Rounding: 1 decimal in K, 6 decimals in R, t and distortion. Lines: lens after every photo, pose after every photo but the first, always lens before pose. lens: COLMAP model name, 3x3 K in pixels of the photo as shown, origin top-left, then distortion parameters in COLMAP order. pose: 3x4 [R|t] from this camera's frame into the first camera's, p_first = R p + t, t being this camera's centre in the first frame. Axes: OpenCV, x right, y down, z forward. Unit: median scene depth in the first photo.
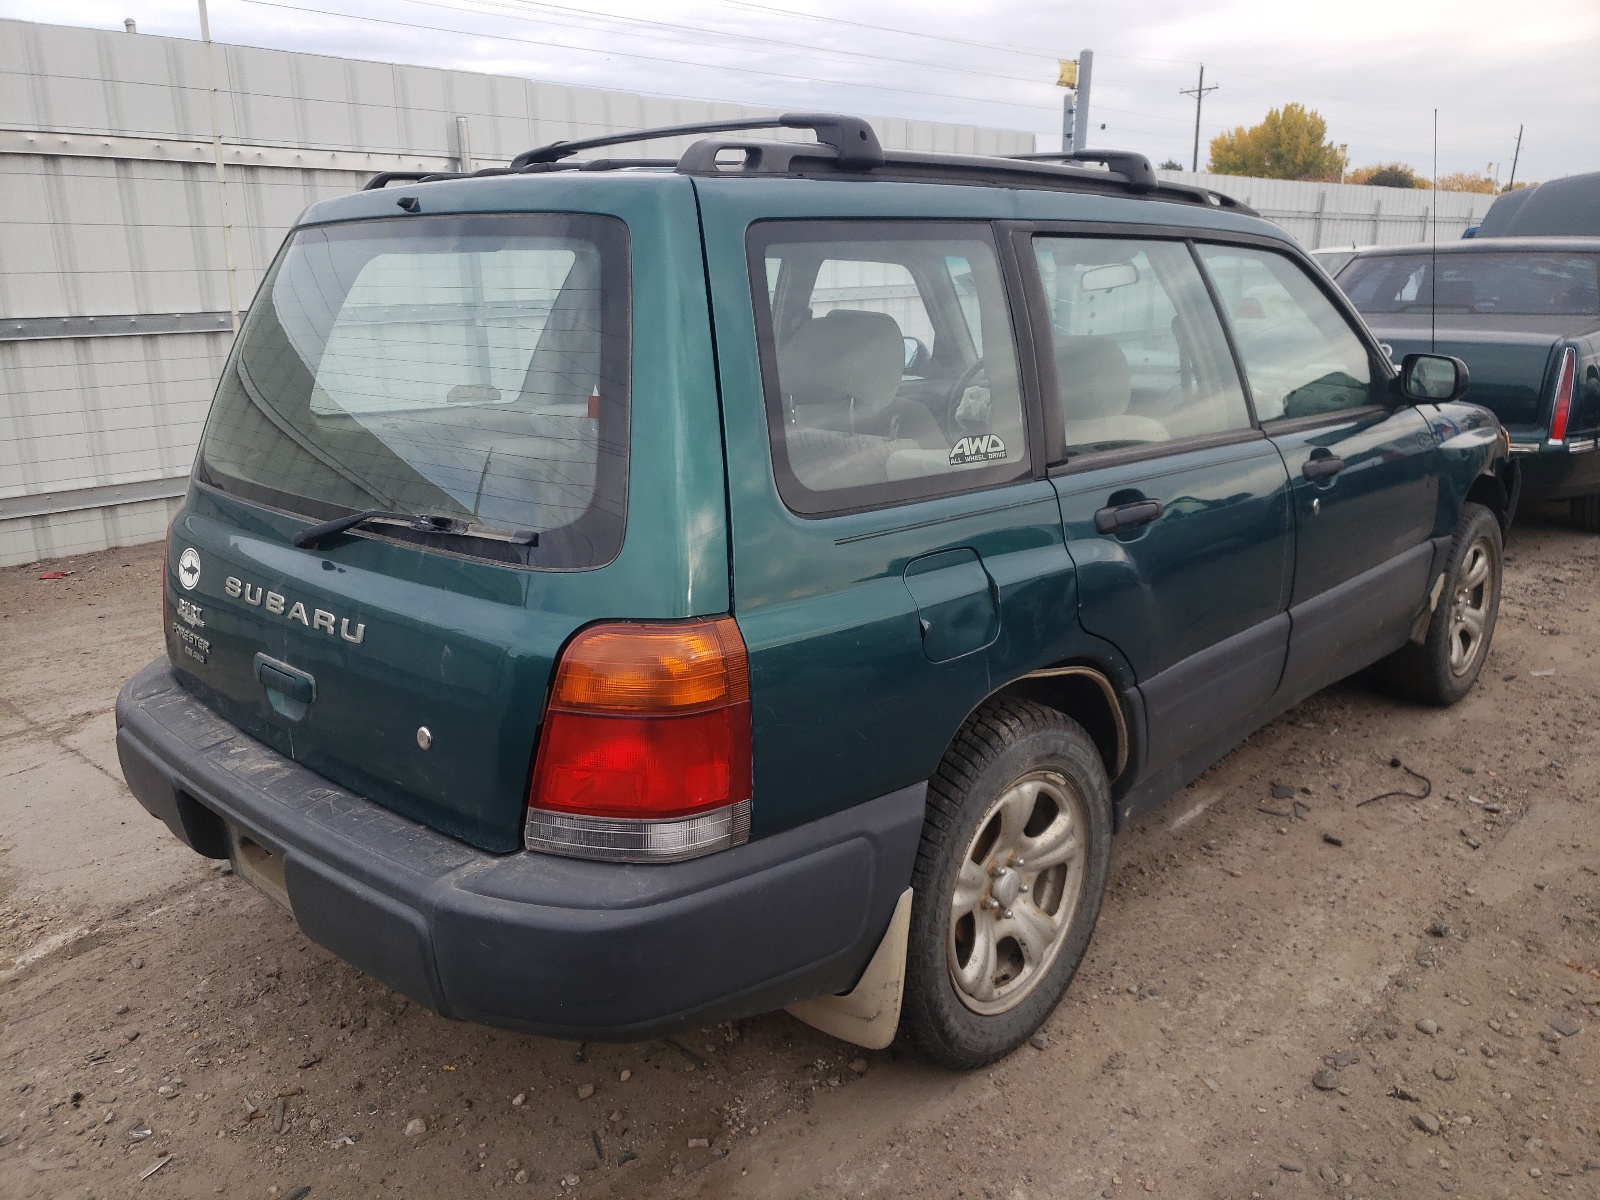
lens RADIAL K [[1269.7, 0, 800.8], [0, 1269.7, 577.1], [0, 0, 1]] dist [0.040308, 0.001963]
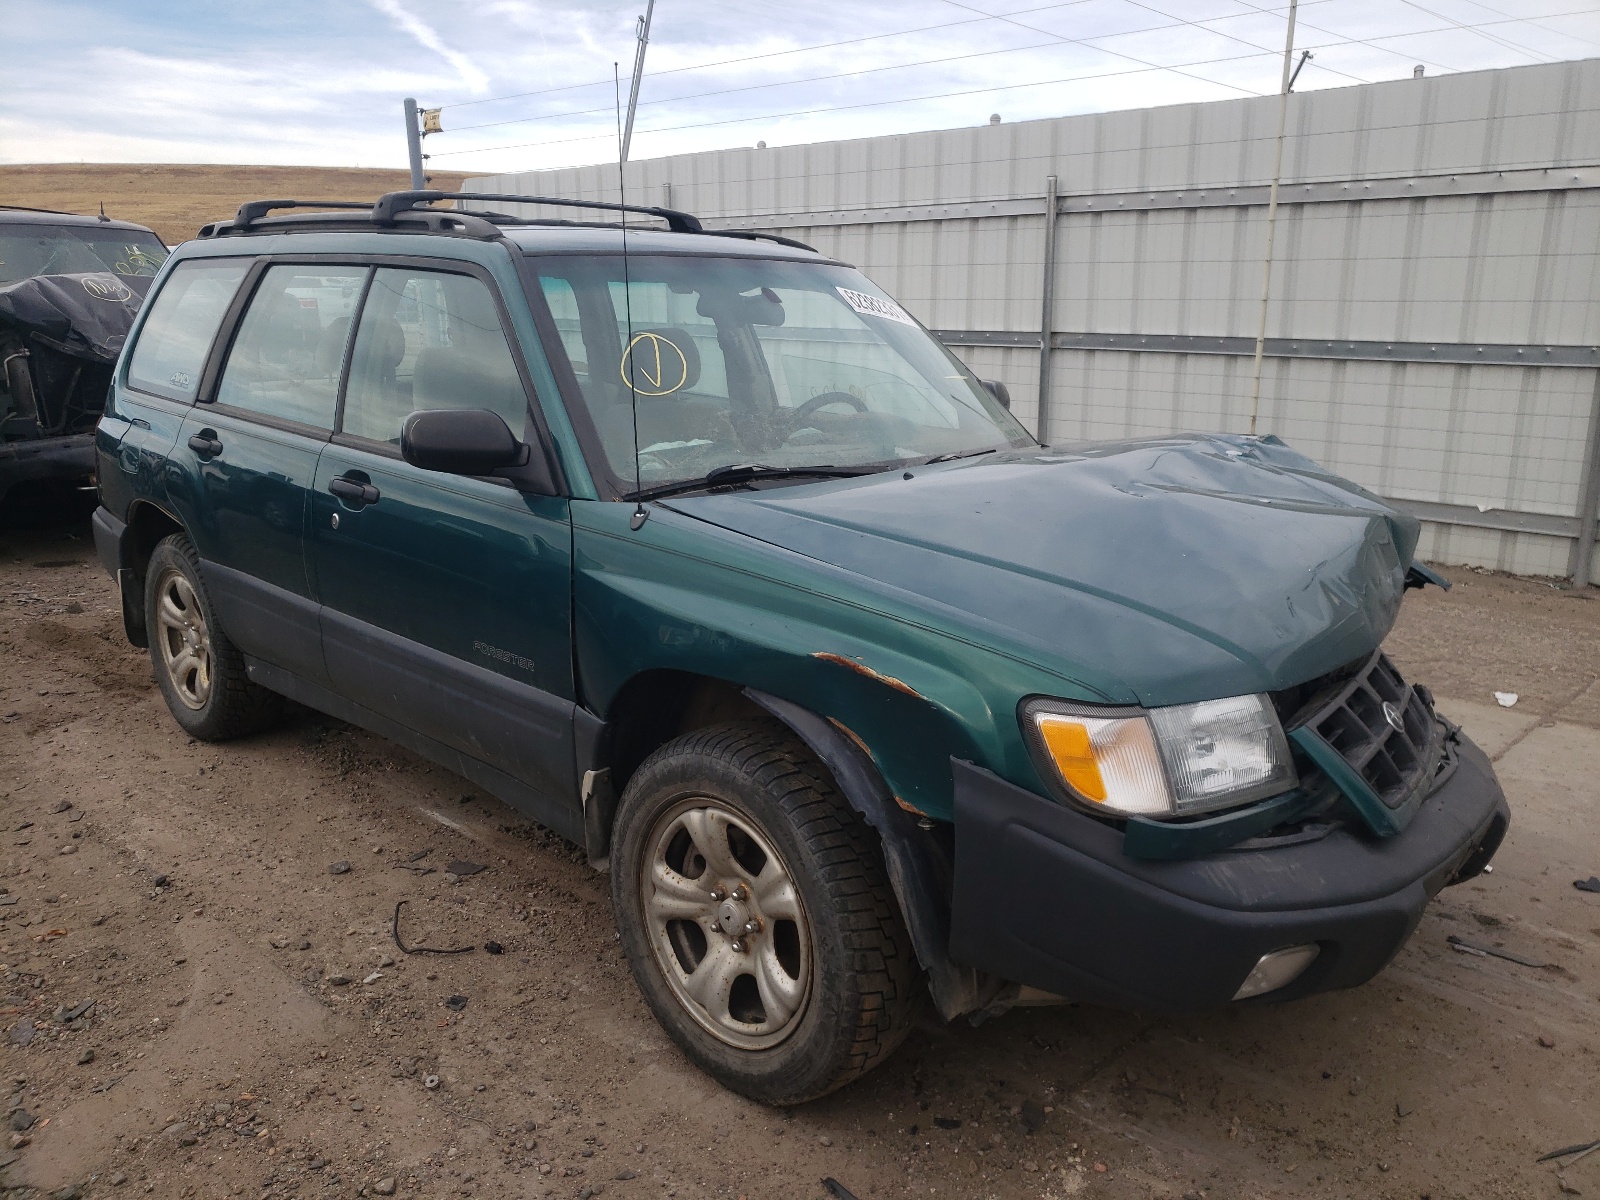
lens RADIAL K [[1189.1, 0, 800.0], [0, 1189.1, 600.0], [0, 0, 1]] dist [0.001576, -0.000369]
pose [[-0.007677, 0.259413, -0.965736, 0.868969], [-0.250263, 0.934532, 0.253020, -0.217773], [0.968147, 0.243630, 0.057747, 0.861854]]
